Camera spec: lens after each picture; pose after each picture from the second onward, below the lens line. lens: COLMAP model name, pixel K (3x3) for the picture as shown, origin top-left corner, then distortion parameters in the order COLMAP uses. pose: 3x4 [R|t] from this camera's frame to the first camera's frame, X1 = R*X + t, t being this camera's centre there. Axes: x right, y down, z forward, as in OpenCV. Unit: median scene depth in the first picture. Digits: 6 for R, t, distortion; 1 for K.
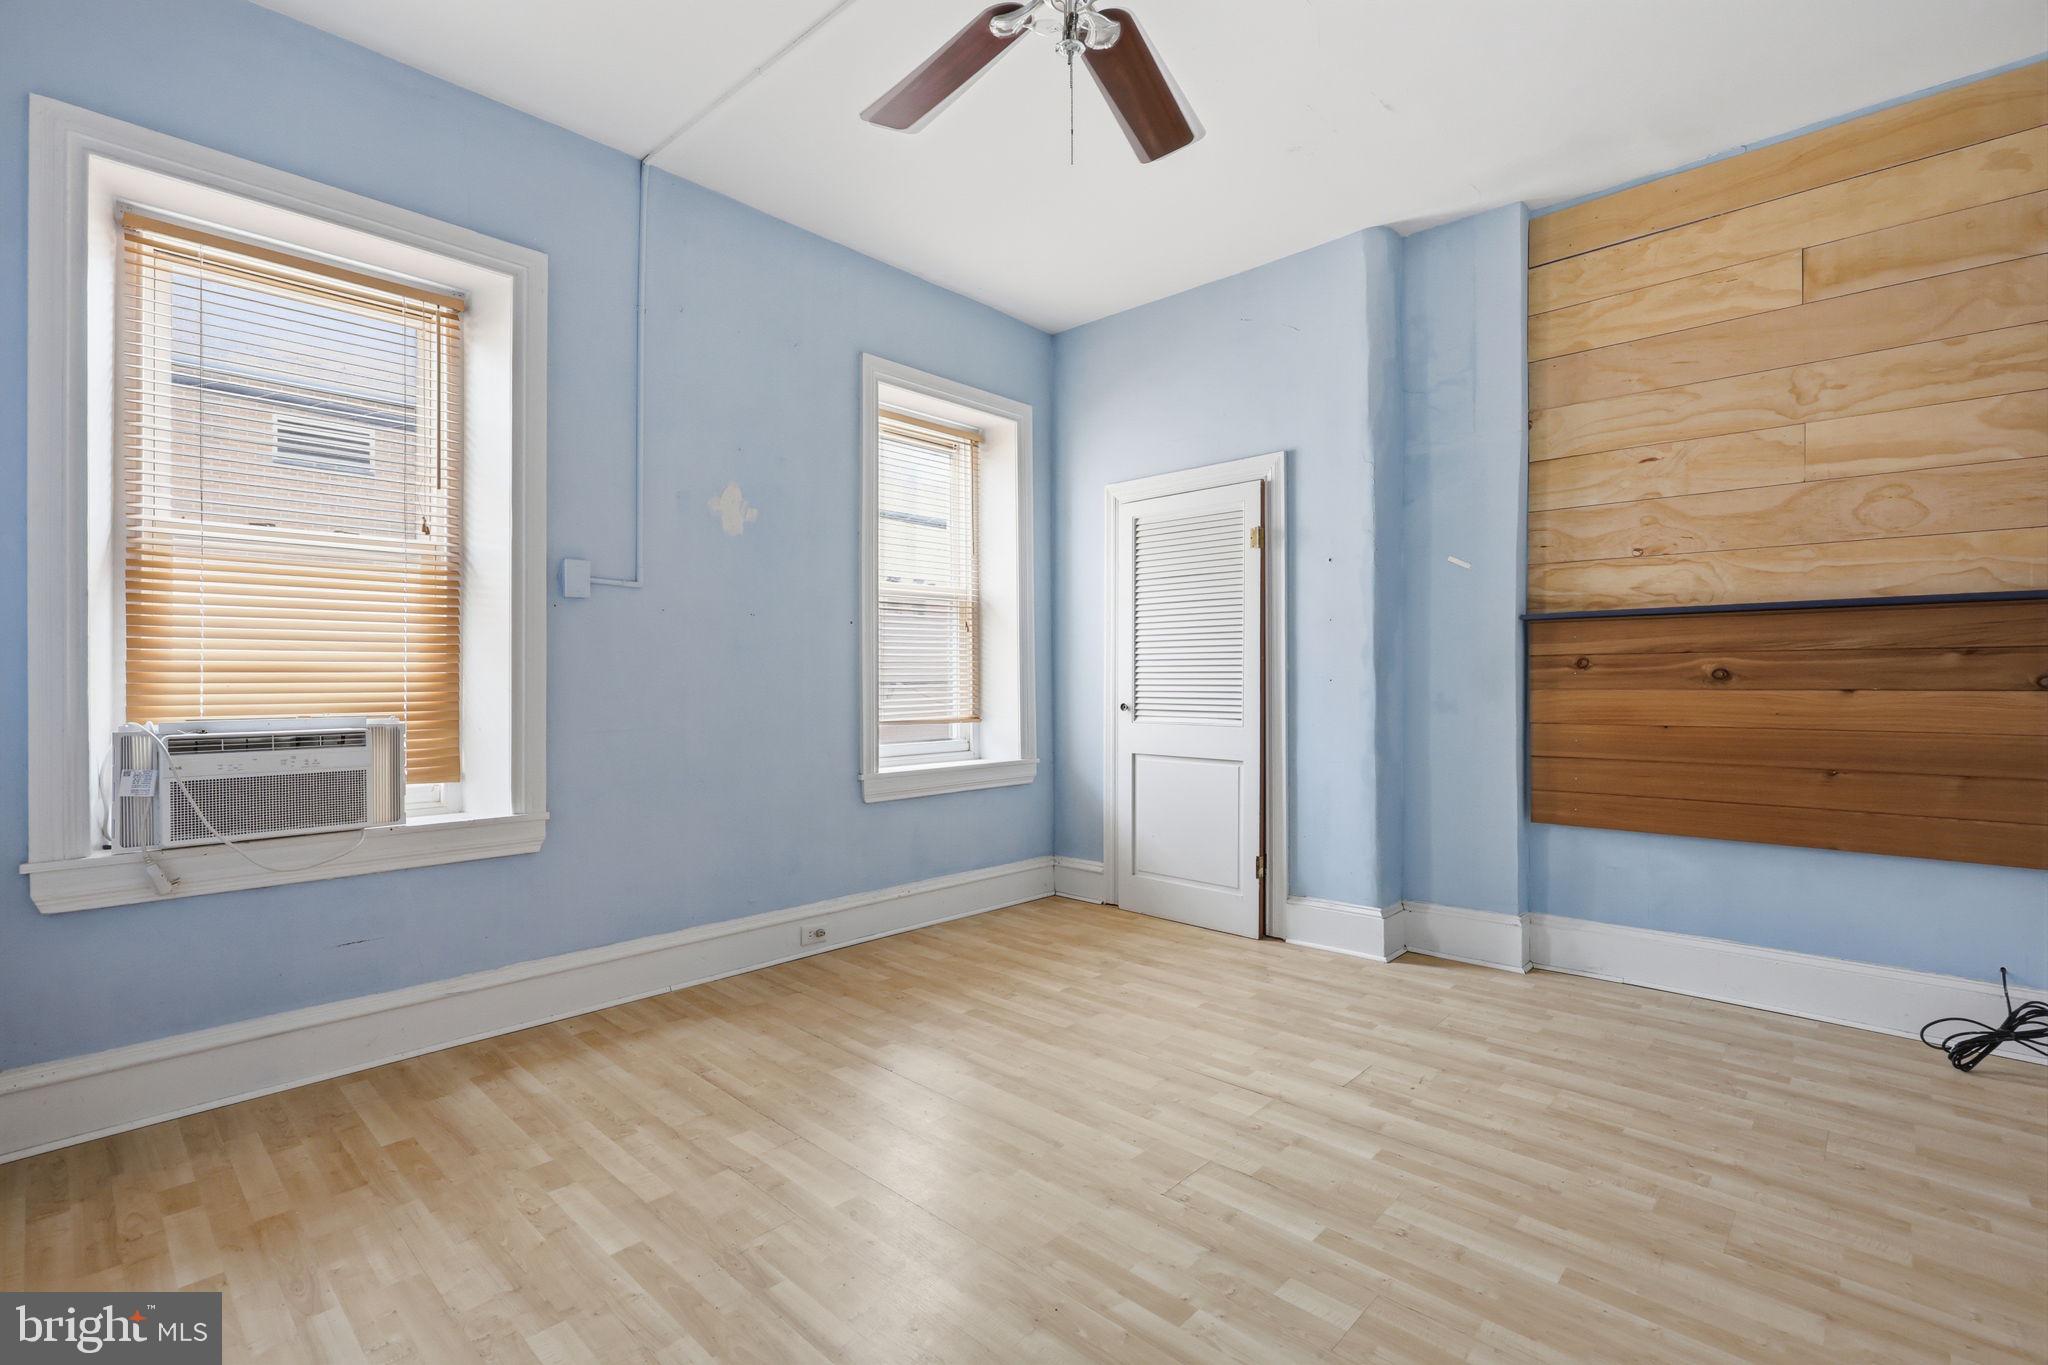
lens RADIAL K [[926.4, 0, 1017.9], [0, 926.4, 683.6], [0, 0, 1]] dist [0.000331, -0.000401]
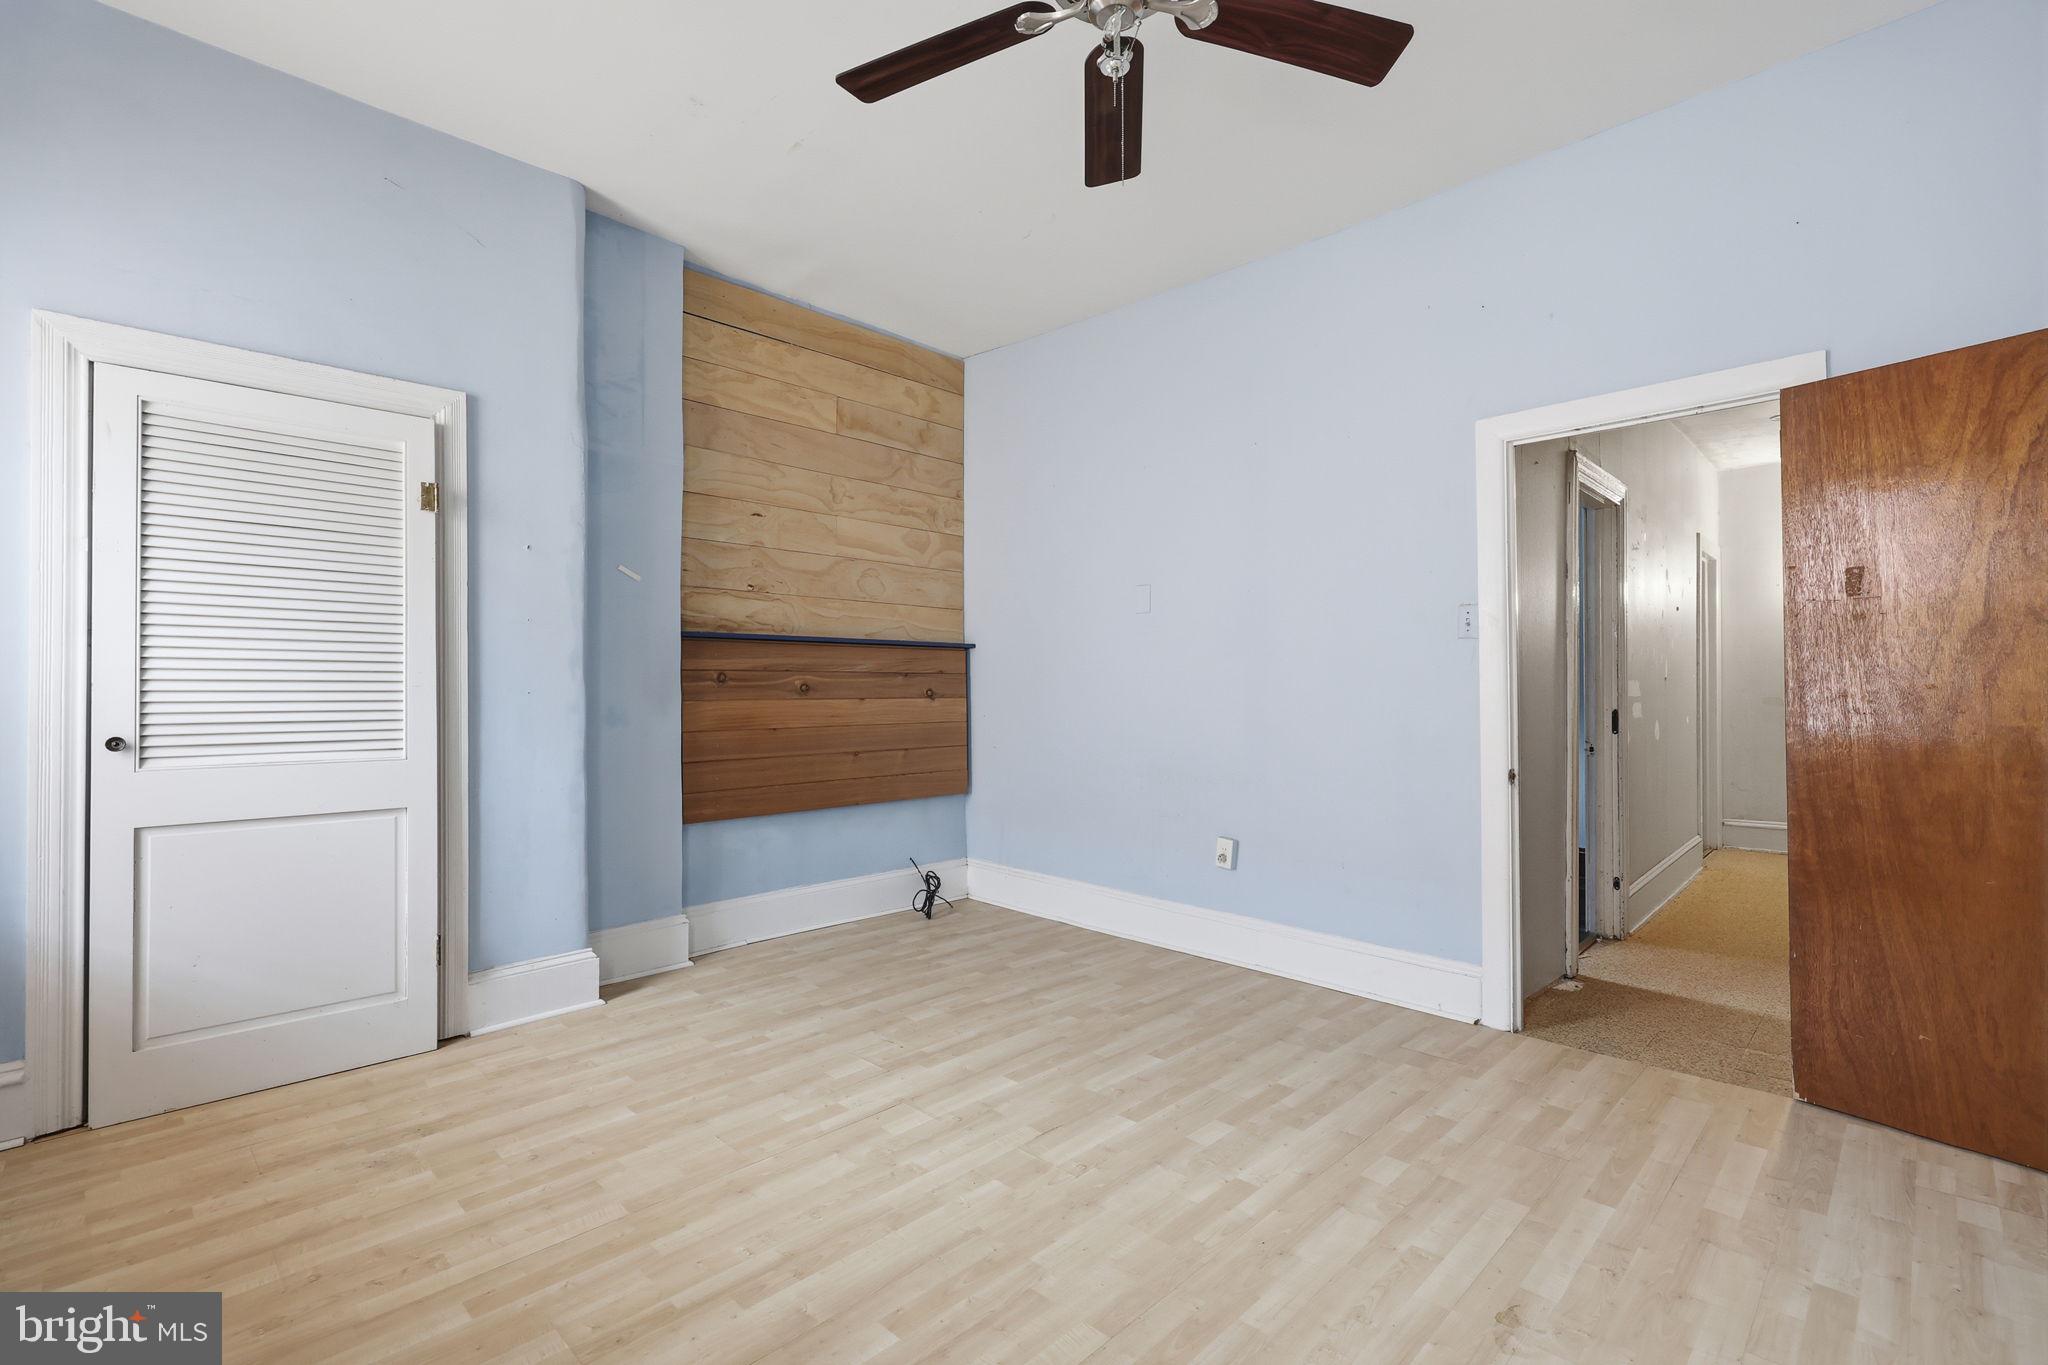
lens RADIAL K [[926.4, 0, 1014.4], [0, 926.4, 684.9], [0, 0, 1]] dist [0.000331, -0.000401]
pose [[0.023526, 0.005779, 0.999707, -0.592519], [0.004890, 0.999971, -0.005896, -0.004955], [-0.999711, 0.005027, 0.023497, 0.678149]]
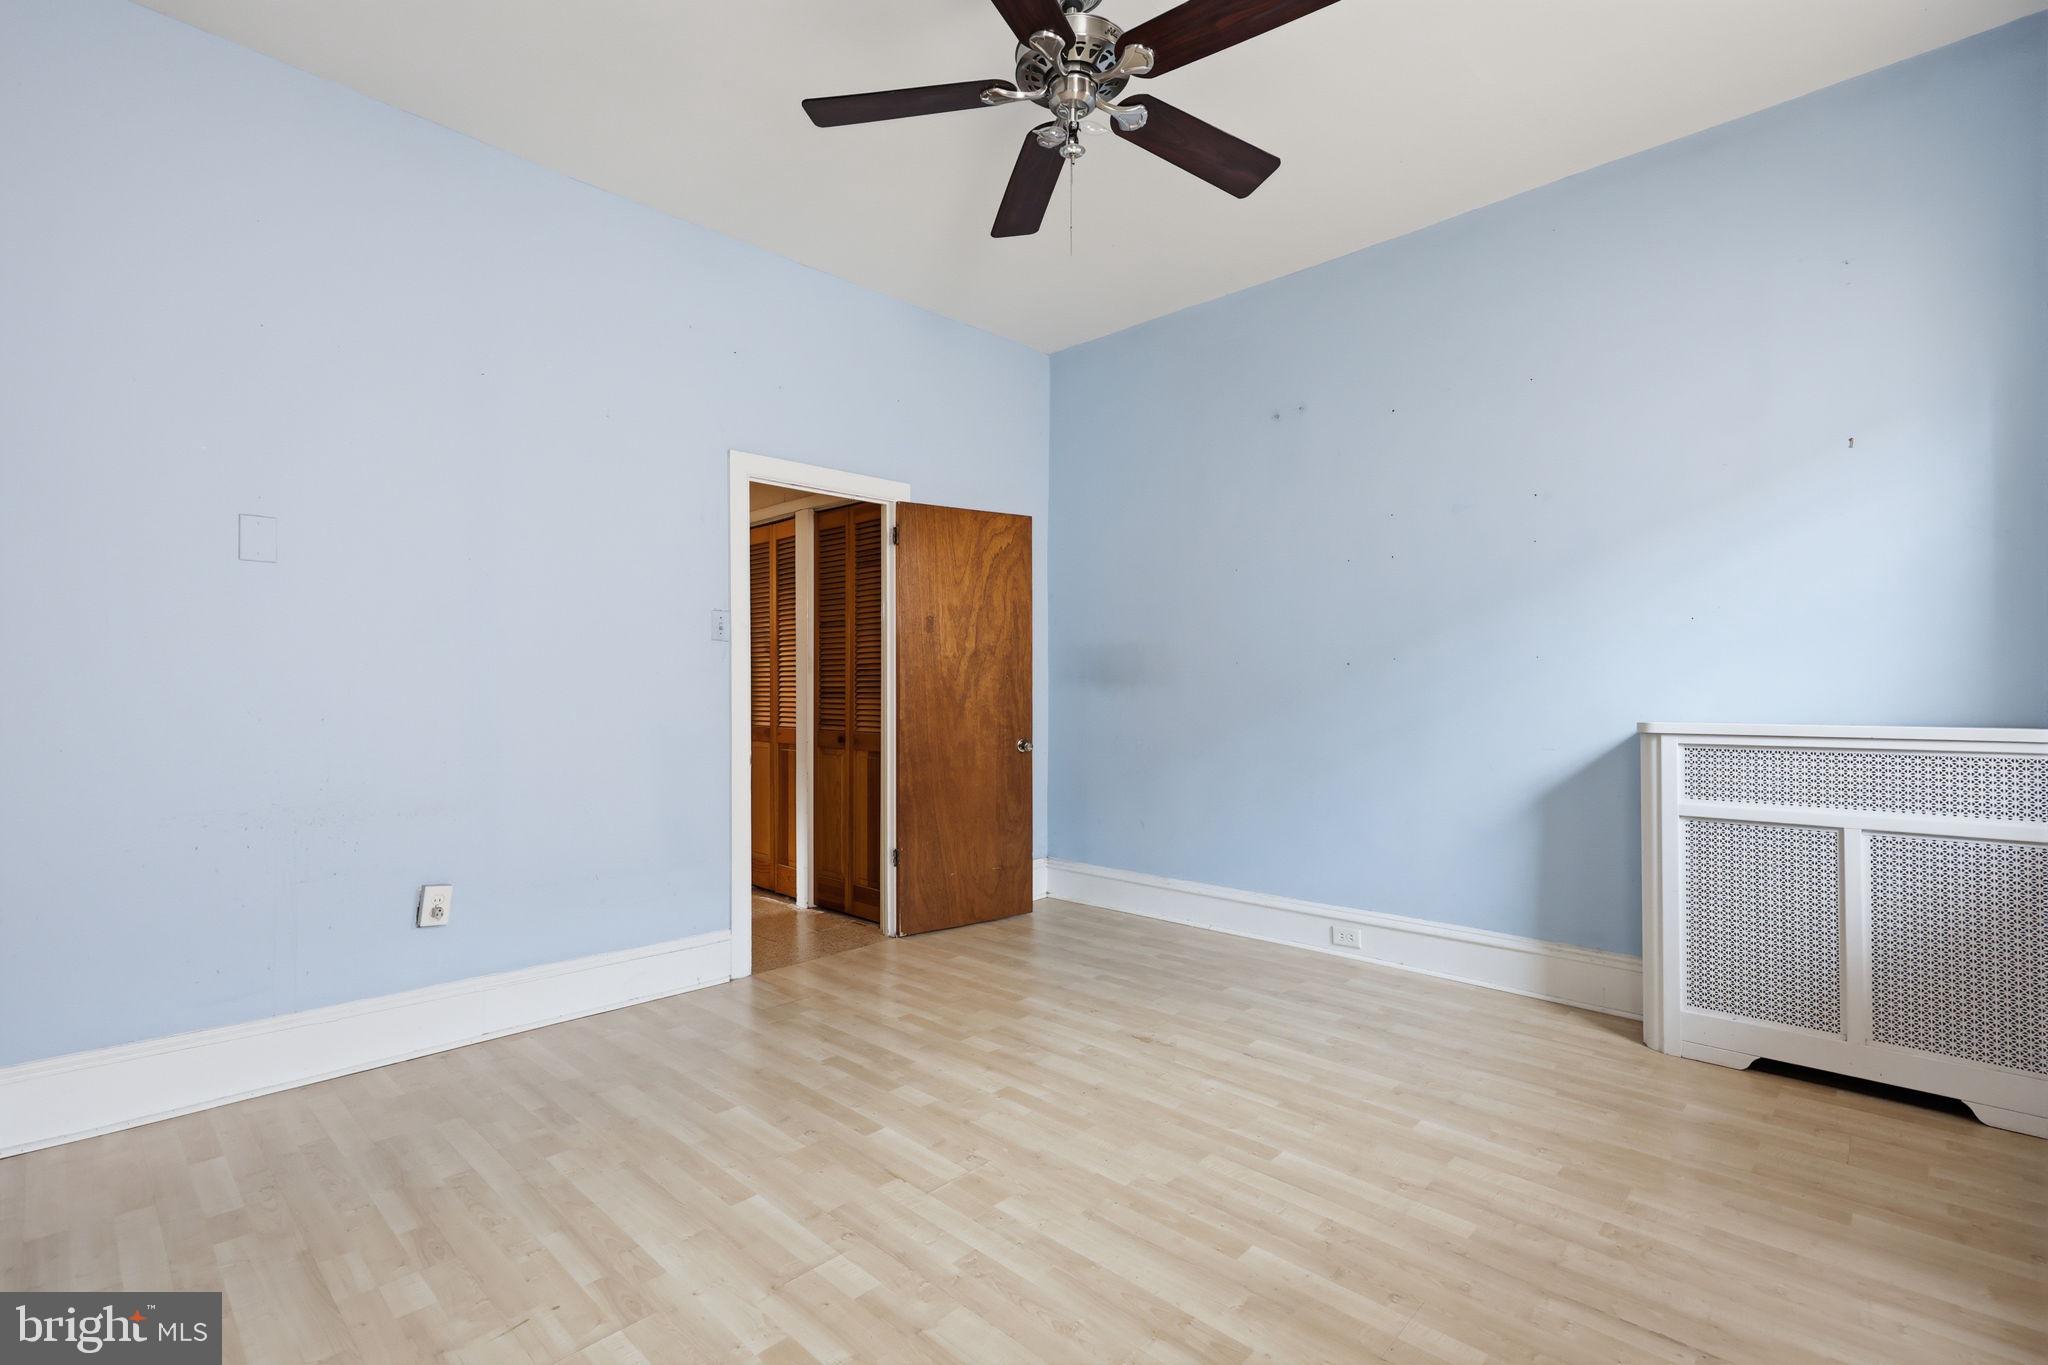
lens RADIAL K [[926.4, 0, 1023.1], [0, 926.4, 675.7], [0, 0, 1]] dist [0.000331, -0.000401]
pose [[-0.999996, 0.002924, -0.000146, 0.075235], [0.002925, 0.999958, -0.008732, -0.006002], [0.000121, -0.008732, -0.999962, 1.360141]]
